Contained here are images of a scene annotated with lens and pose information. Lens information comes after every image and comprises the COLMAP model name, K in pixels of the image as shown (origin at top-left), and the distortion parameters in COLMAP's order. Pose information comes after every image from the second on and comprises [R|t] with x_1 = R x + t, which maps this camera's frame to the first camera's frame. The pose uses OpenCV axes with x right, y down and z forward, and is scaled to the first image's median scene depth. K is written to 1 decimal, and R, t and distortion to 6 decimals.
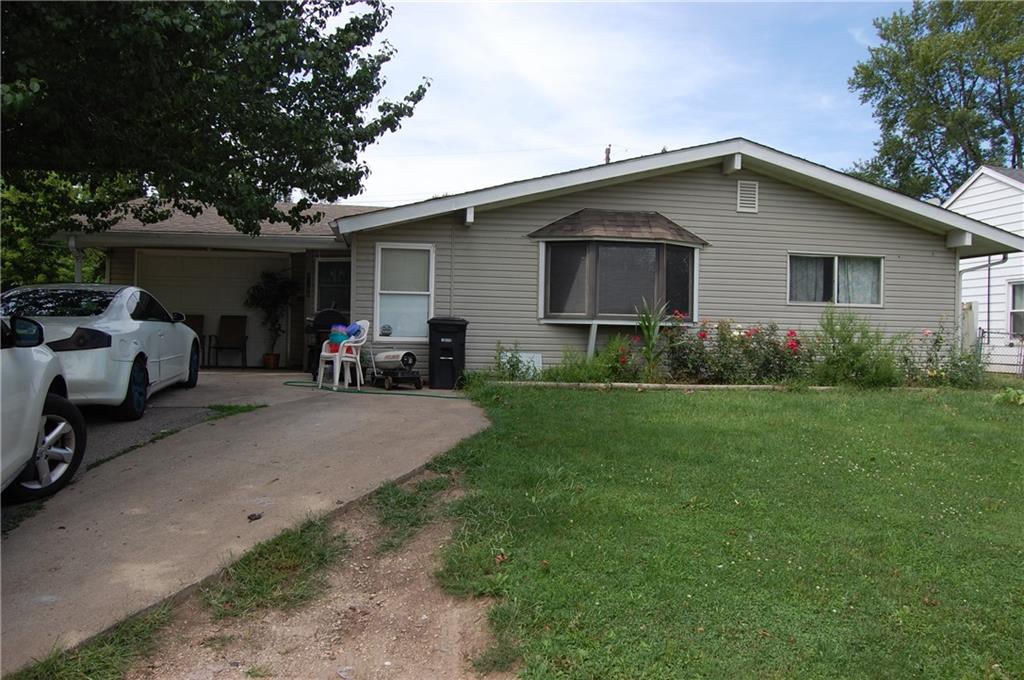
lens RADIAL K [[812.3, 0, 521.2], [0, 812.3, 337.9], [0, 0, 1]] dist [-0.096954, 0.054861]
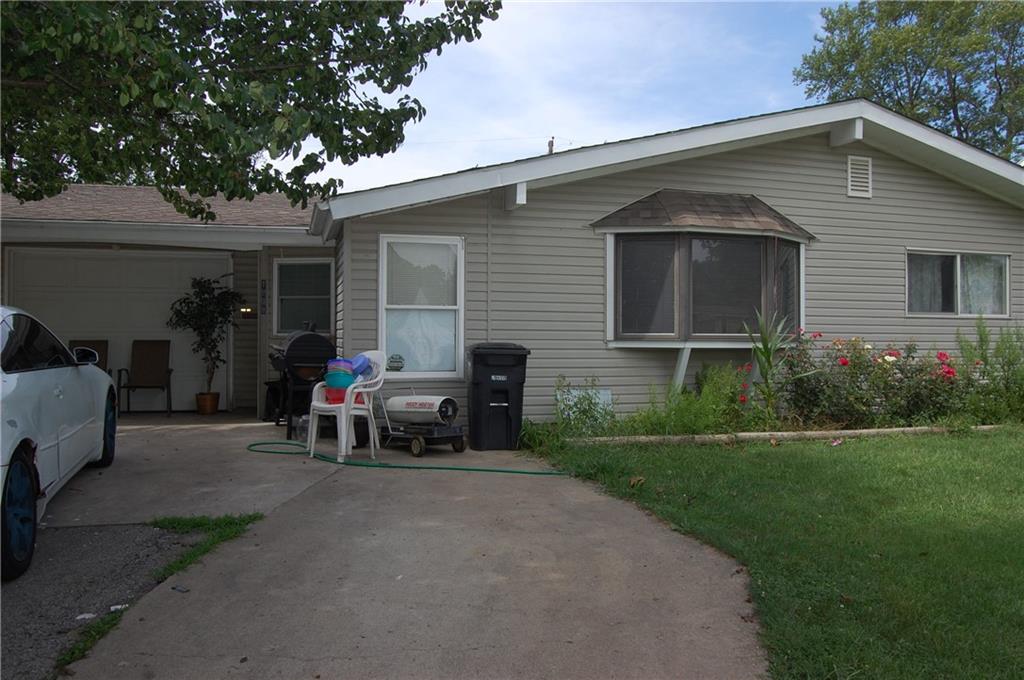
lens RADIAL K [[812.3, 0, 521.2], [0, 812.3, 337.9], [0, 0, 1]] dist [-0.096954, 0.054861]
pose [[0.990981, -0.016172, 0.133020, -0.150966], [0.016730, 0.999855, -0.003080, -0.026043], [-0.132951, 0.005278, 0.991109, 0.303416]]
